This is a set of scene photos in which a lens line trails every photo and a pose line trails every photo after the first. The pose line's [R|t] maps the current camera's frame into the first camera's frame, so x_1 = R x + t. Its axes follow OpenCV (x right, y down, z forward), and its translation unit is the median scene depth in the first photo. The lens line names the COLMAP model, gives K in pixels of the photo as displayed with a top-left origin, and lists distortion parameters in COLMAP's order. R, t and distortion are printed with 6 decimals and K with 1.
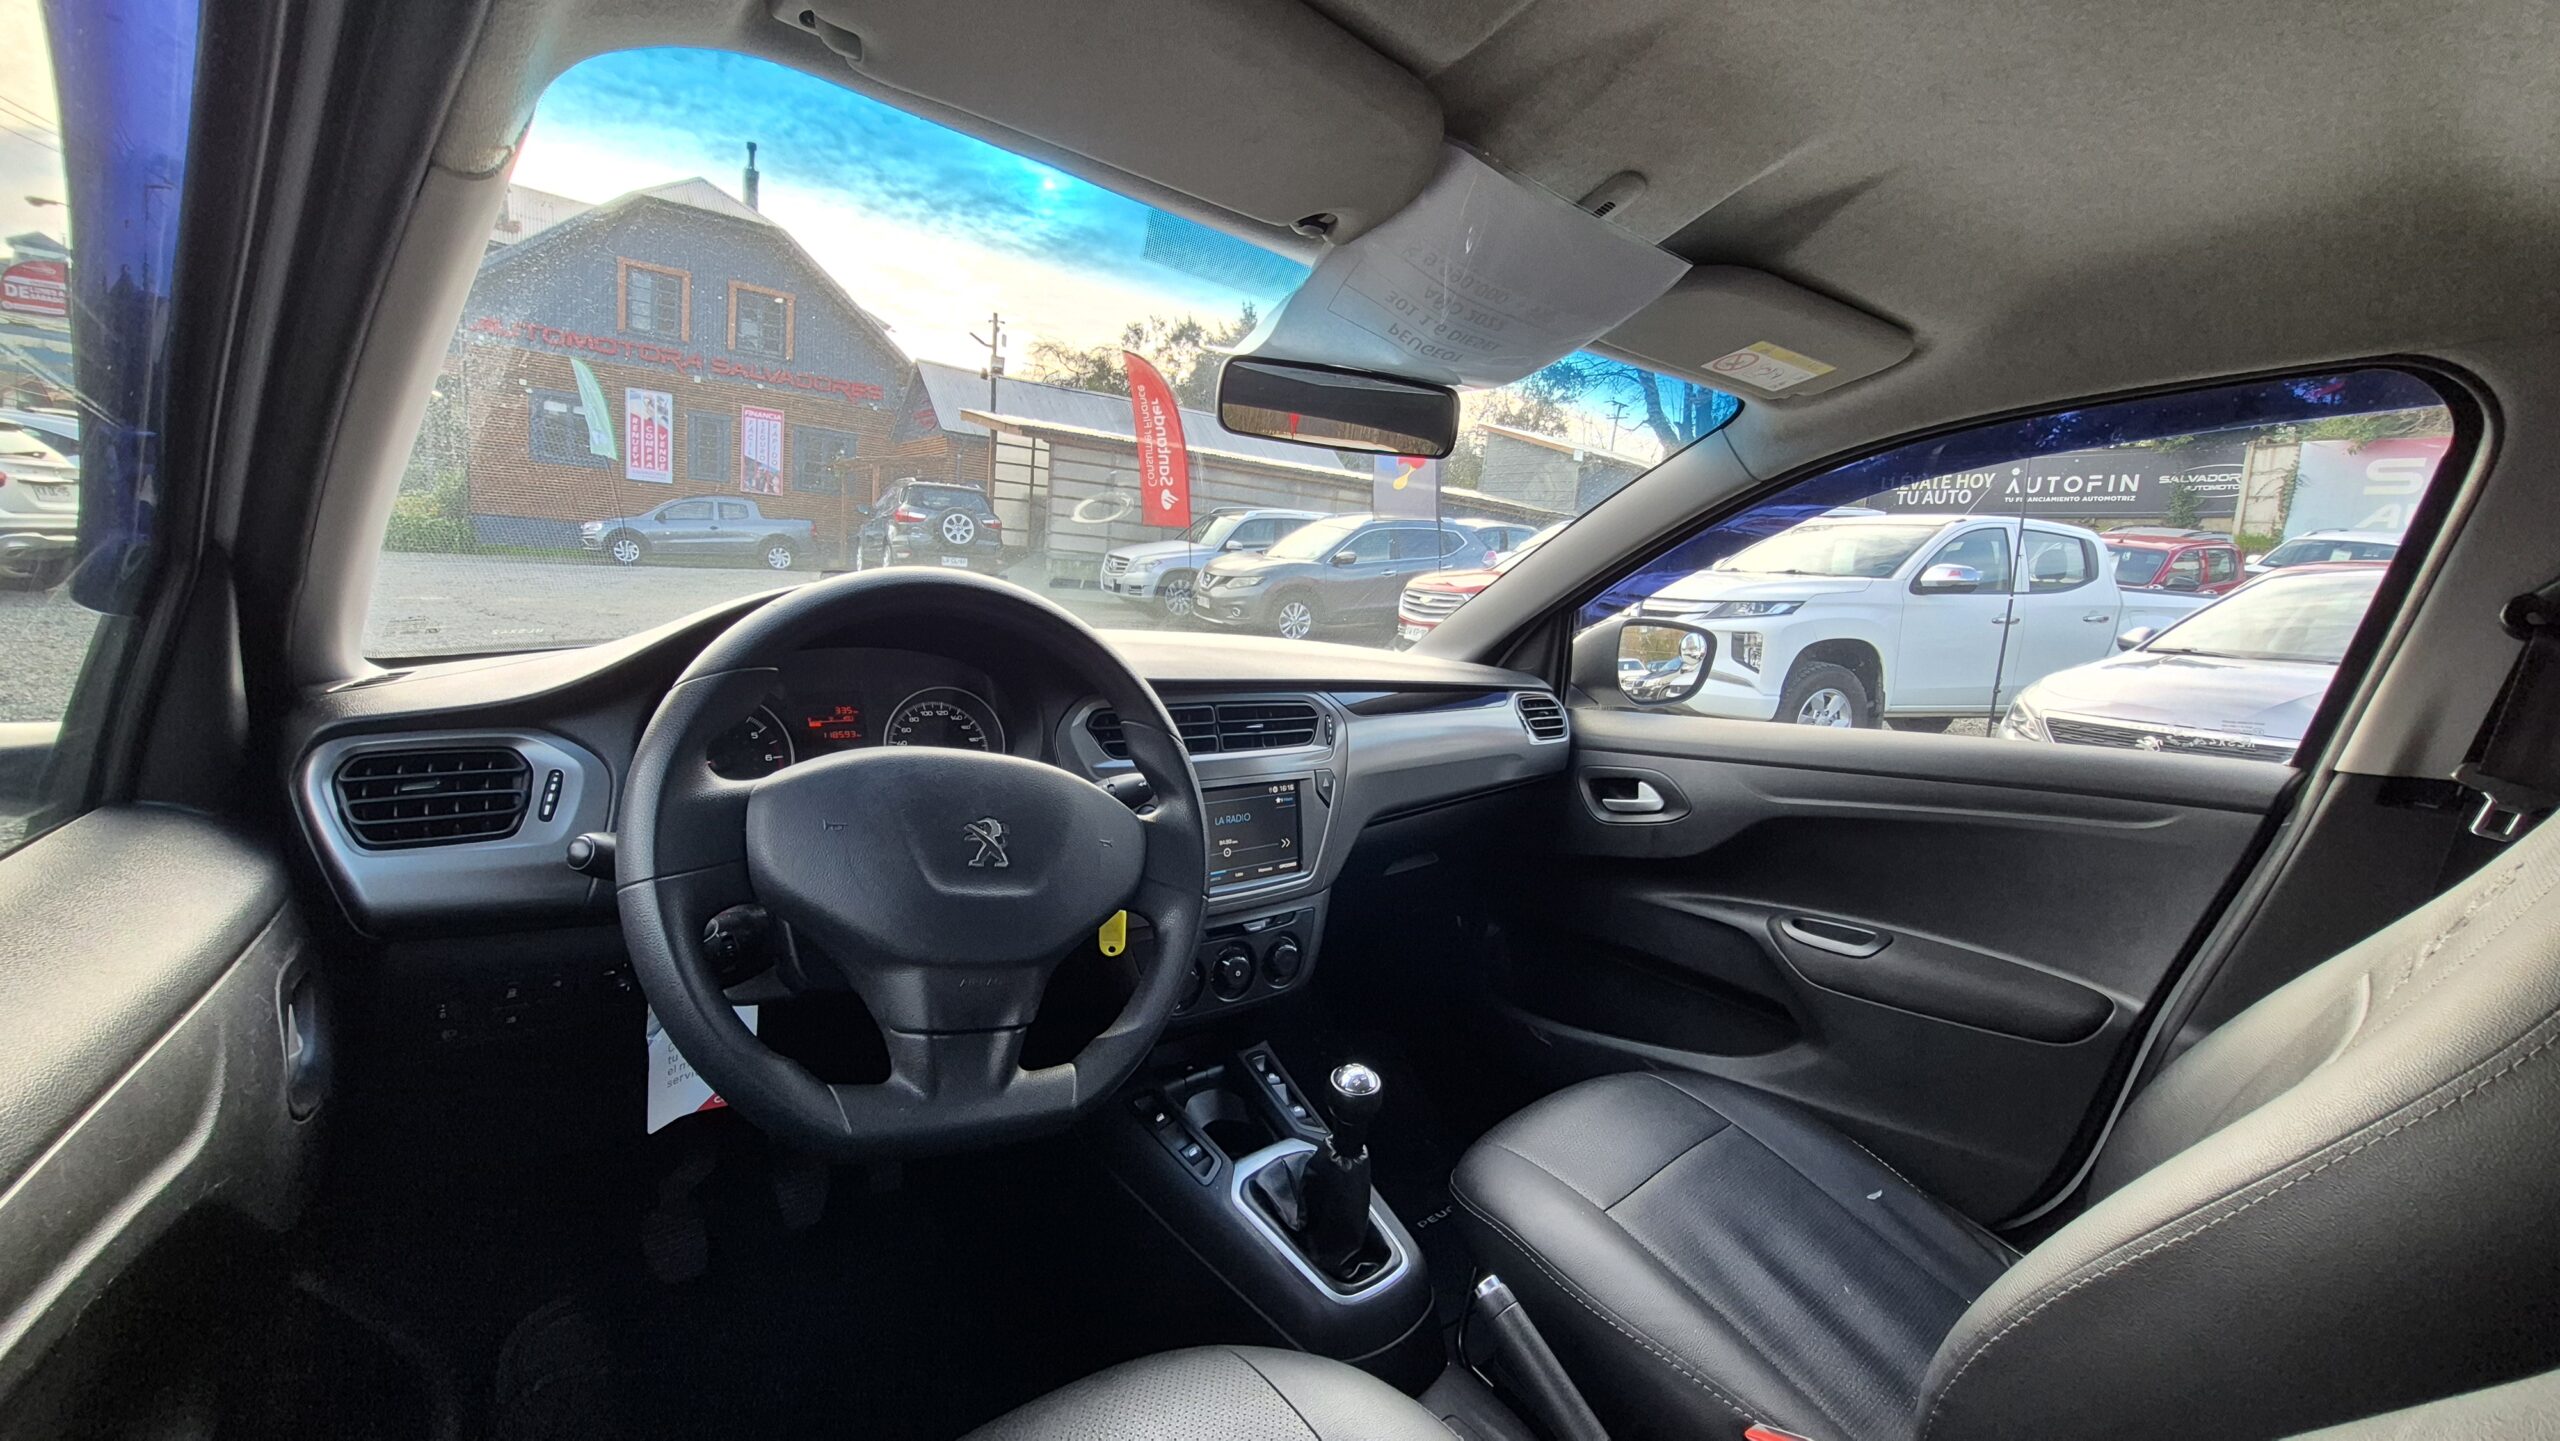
lens RADIAL K [[1007.0, 0, 1282.0], [0, 1007.0, 727.2], [0, 0, 1]] dist [0.005613, -0.000383]
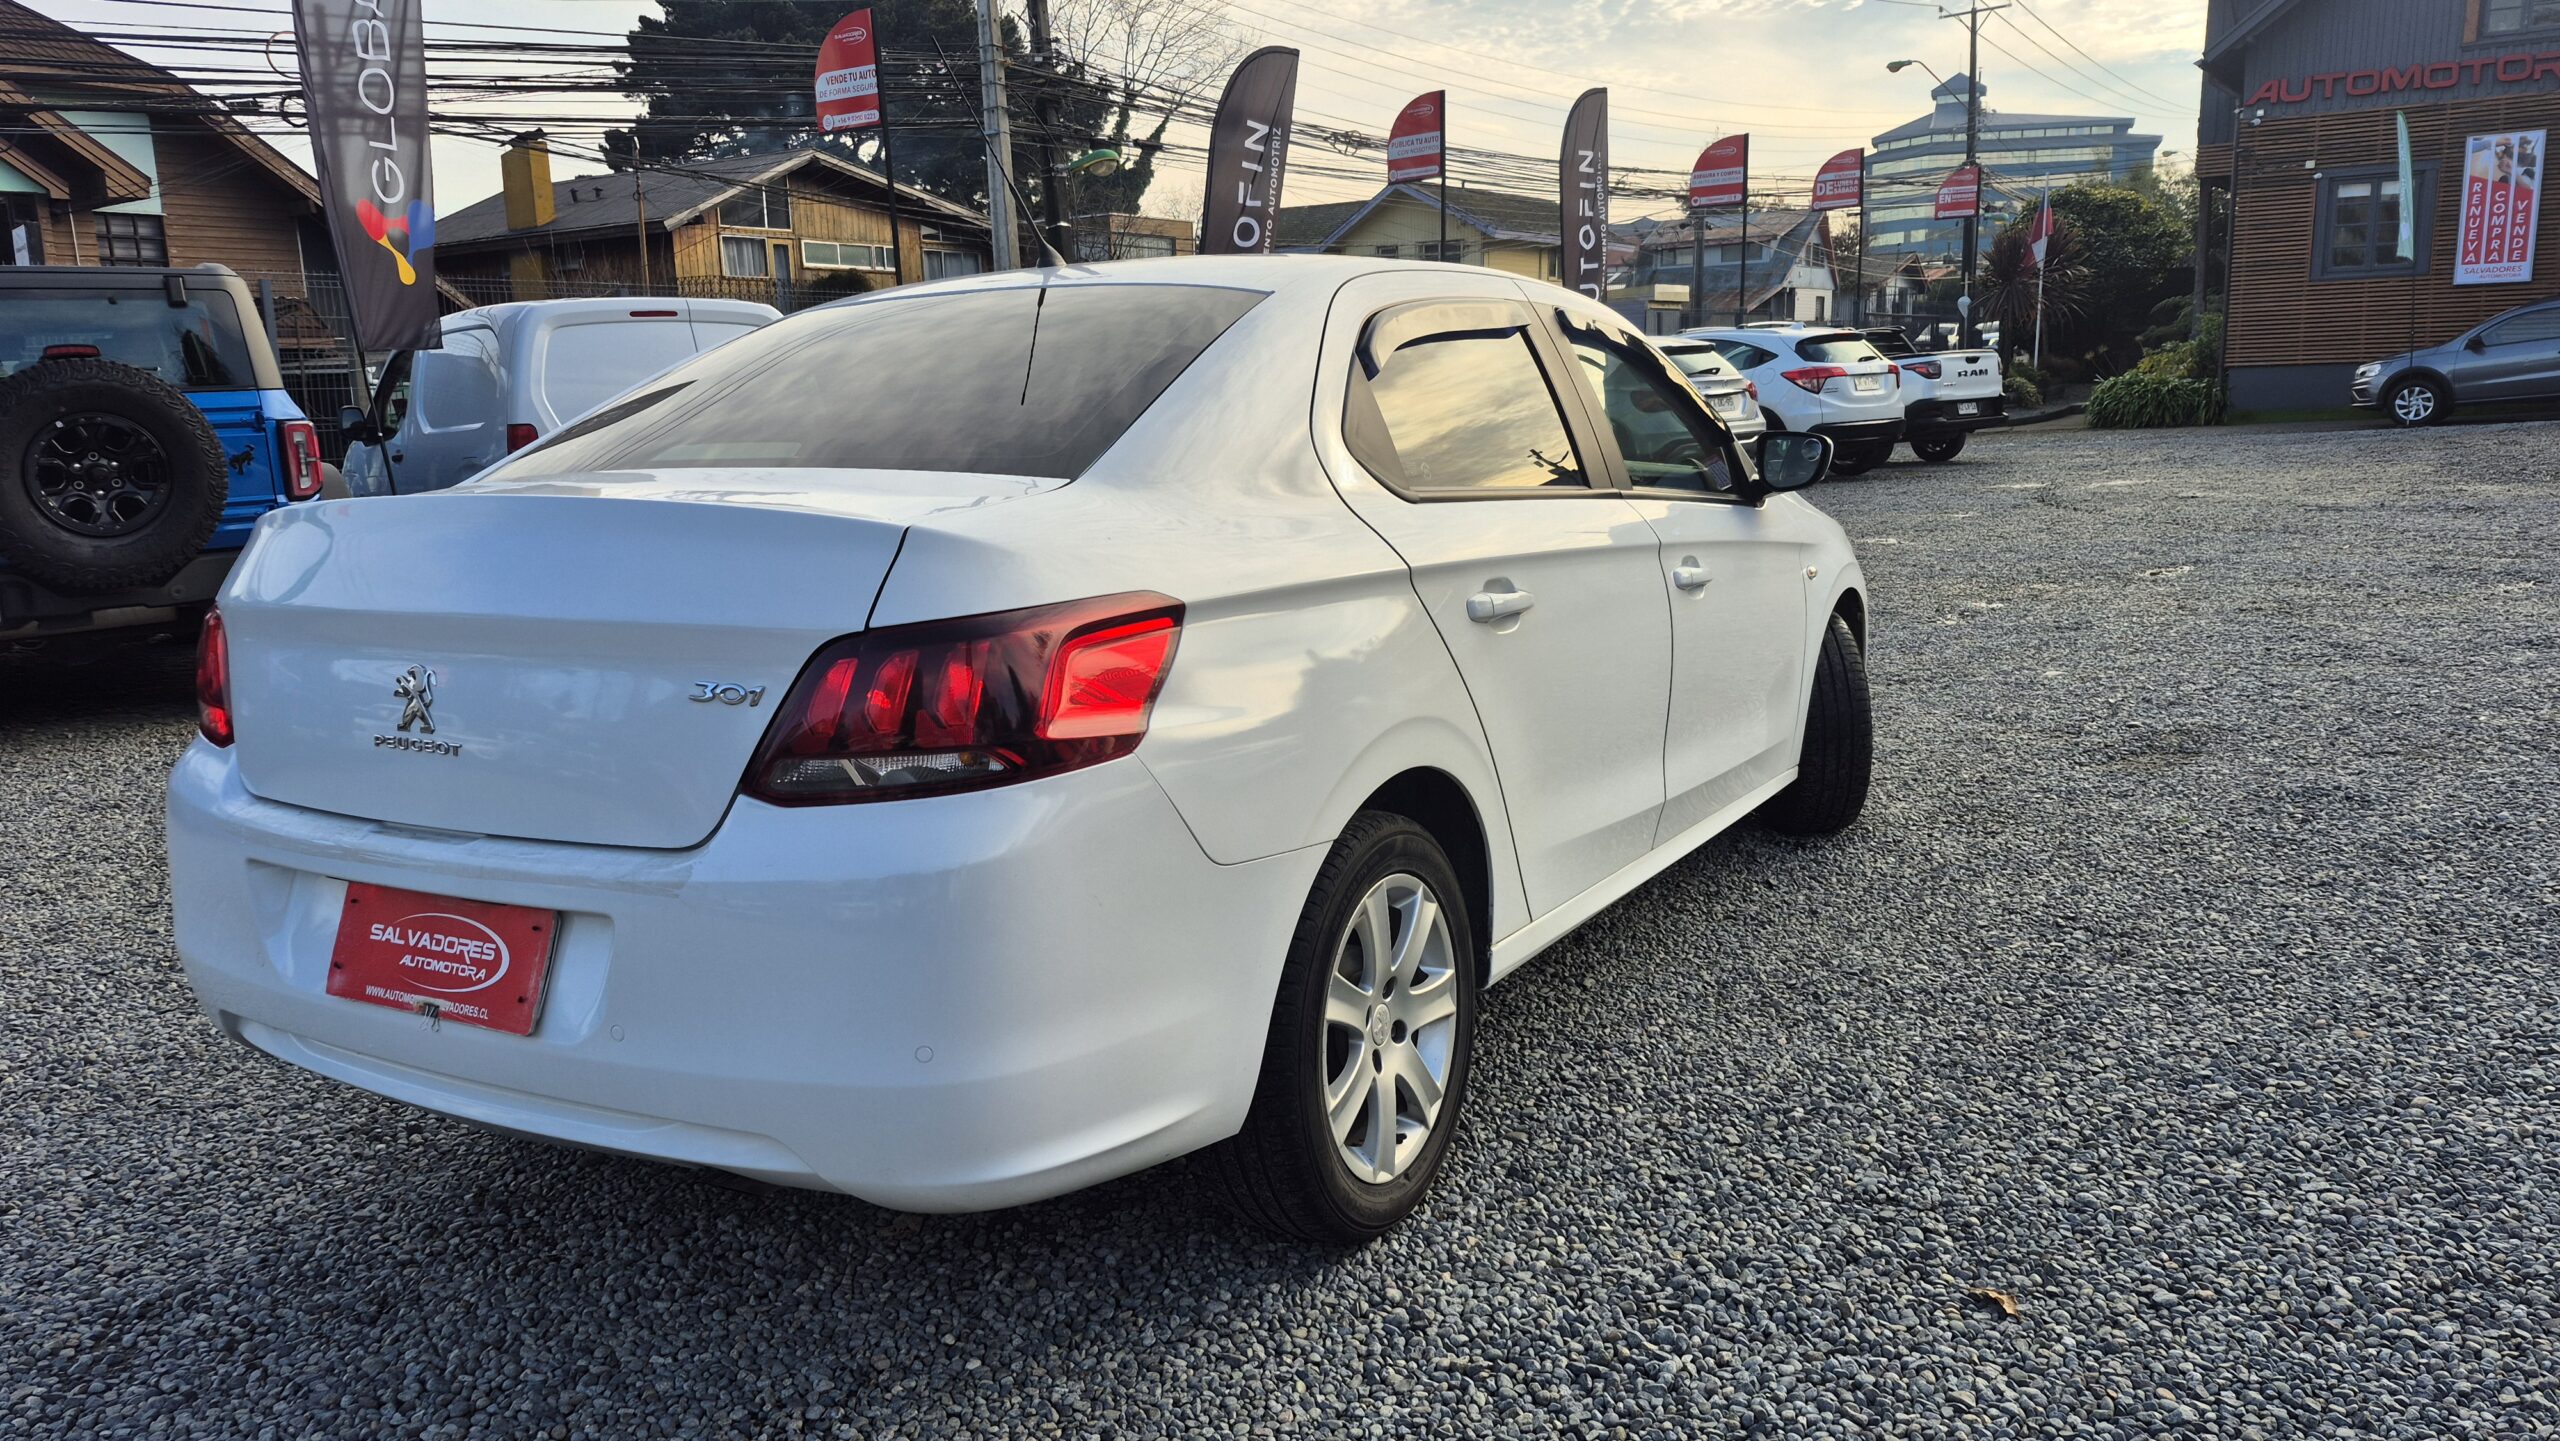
lens RADIAL K [[1785.0, 0, 1238.0], [0, 1785.0, 748.8], [0, 0, 1]] dist [0.075088, -0.080350]
pose [[0.314673, 0.094562, -0.944478, 2.963827], [-0.082855, 0.993964, 0.071912, 0.263712], [0.945577, 0.055626, 0.320608, -0.641444]]
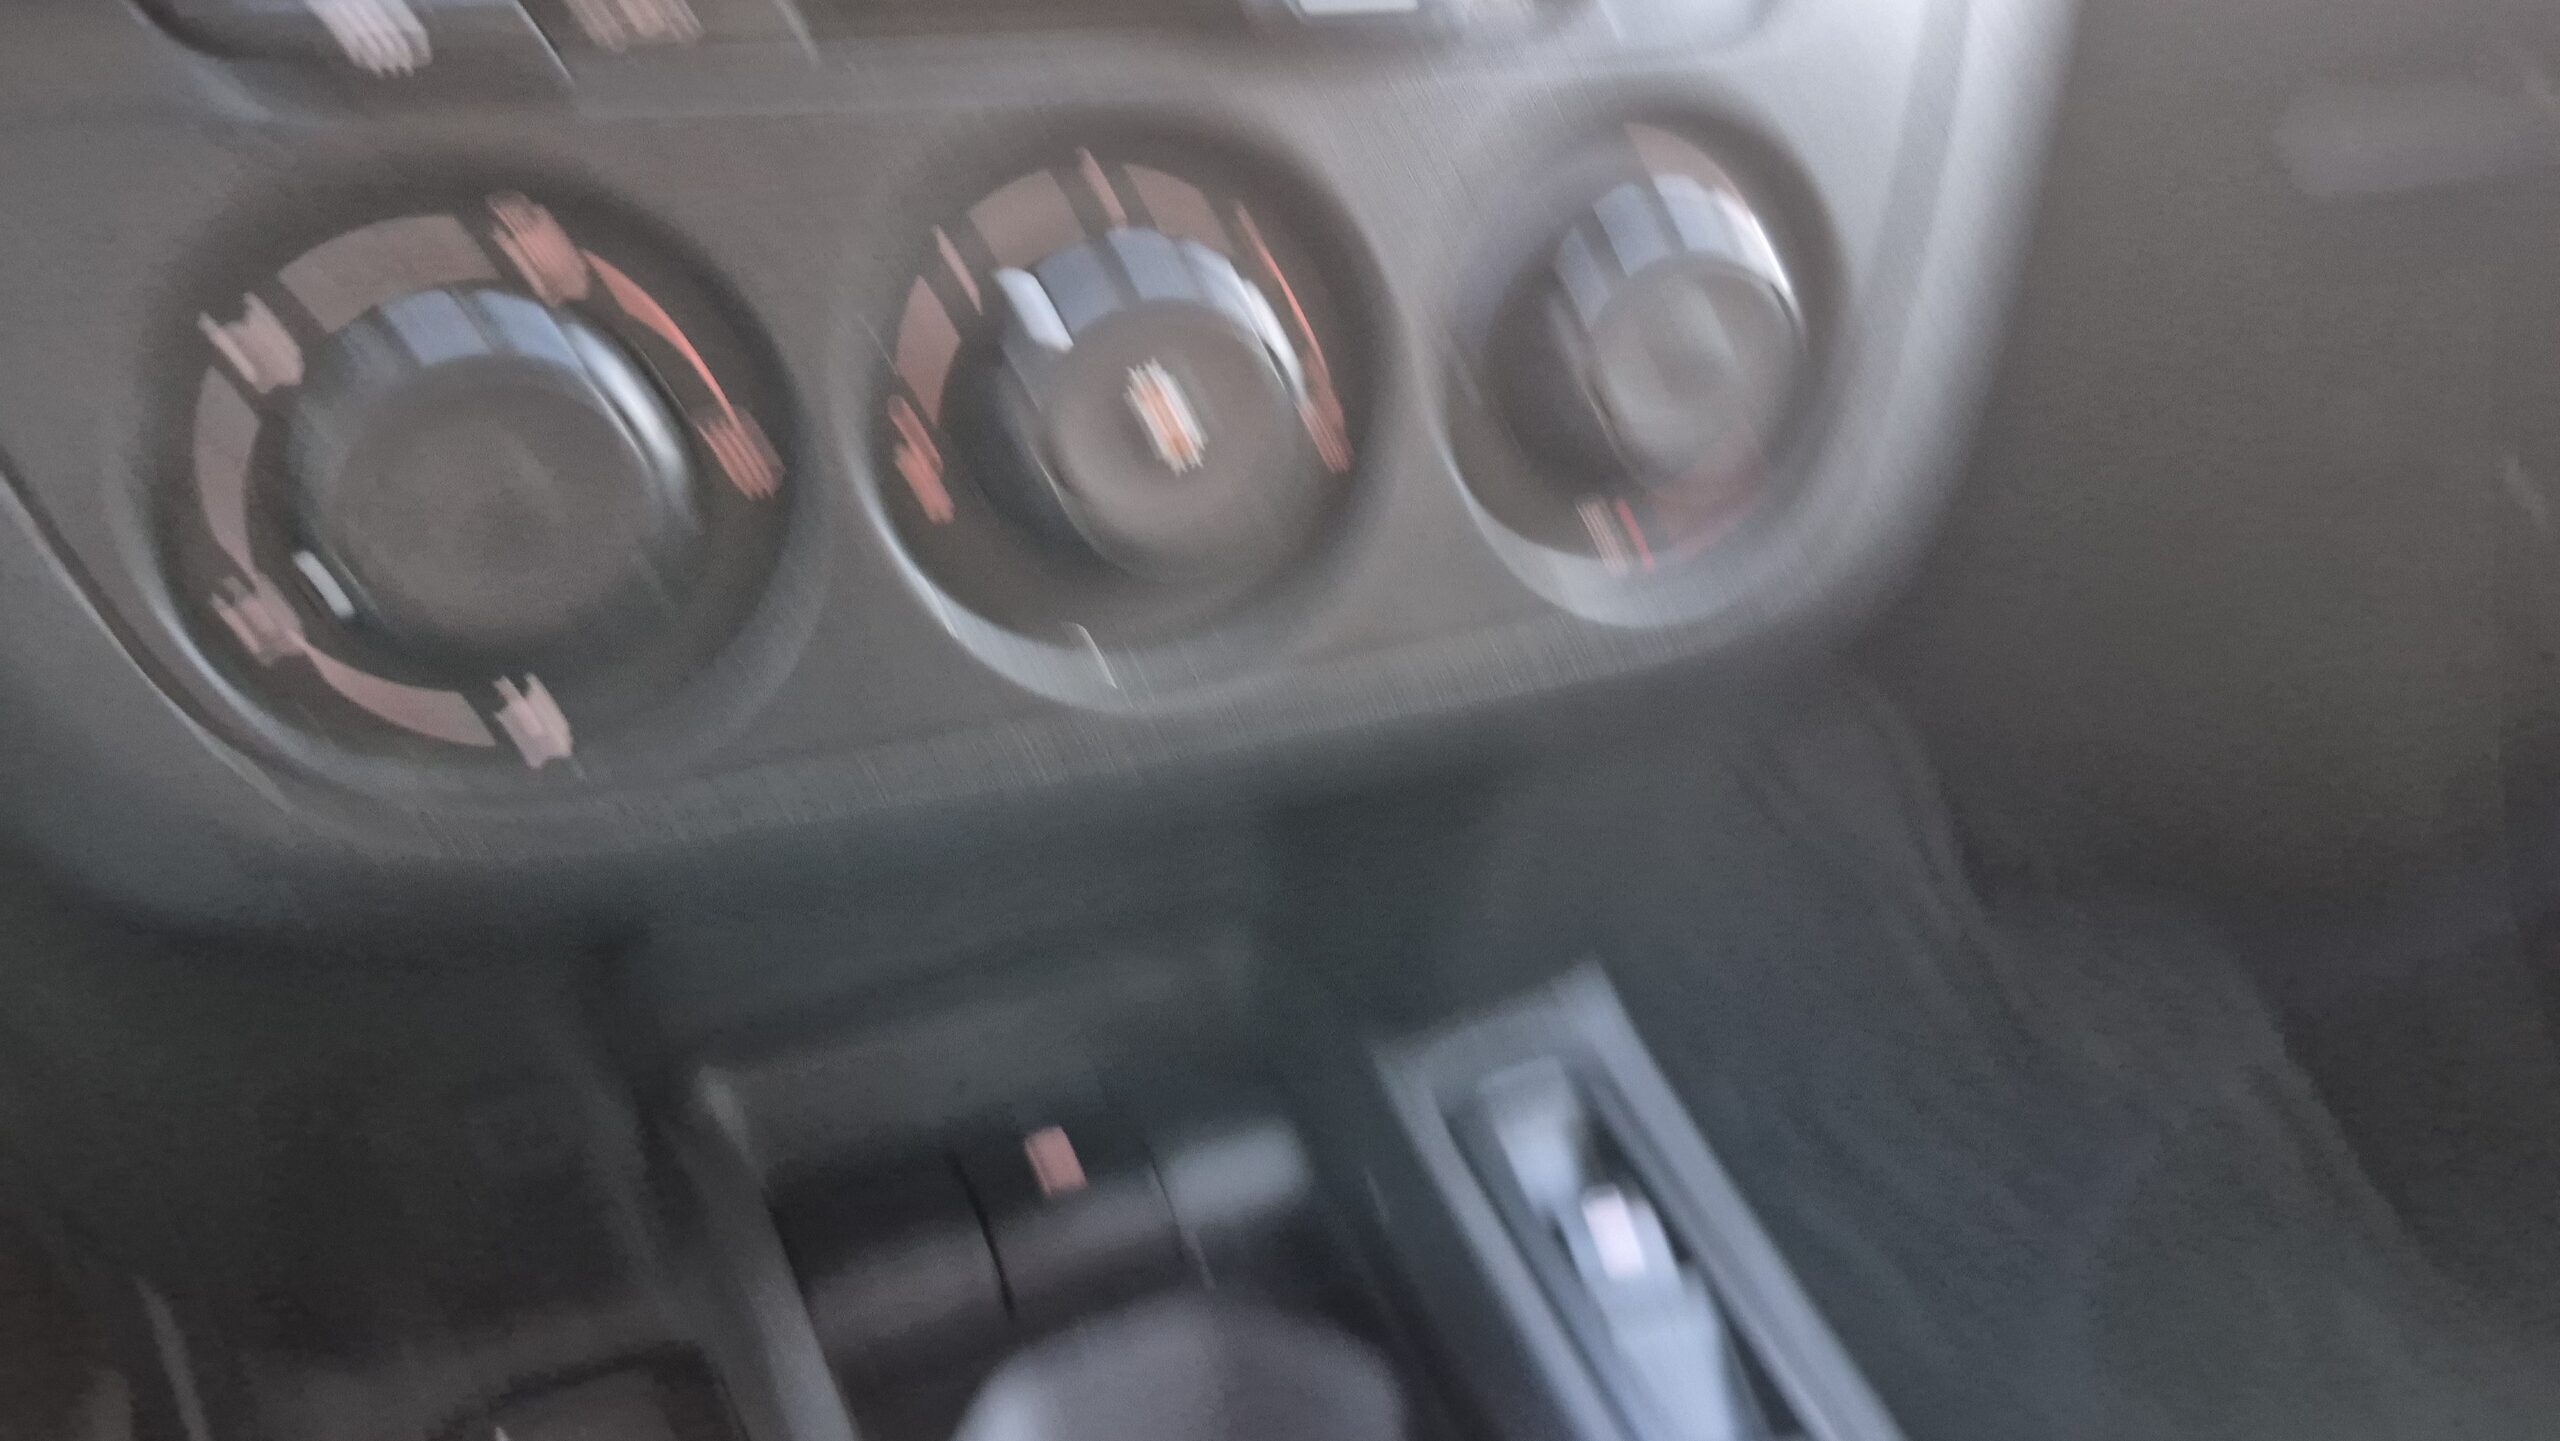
lens RADIAL K [[1739.6, 0, 1273.6], [0, 1739.6, 728.9], [0, 0, 1]] dist [0.007610, 0.000265]
pose [[0.957696, 0.001388, -0.287779, 0.010938], [0.060396, 0.976749, 0.205704, 0.156323], [0.281373, -0.214382, 0.935344, 0.543225]]
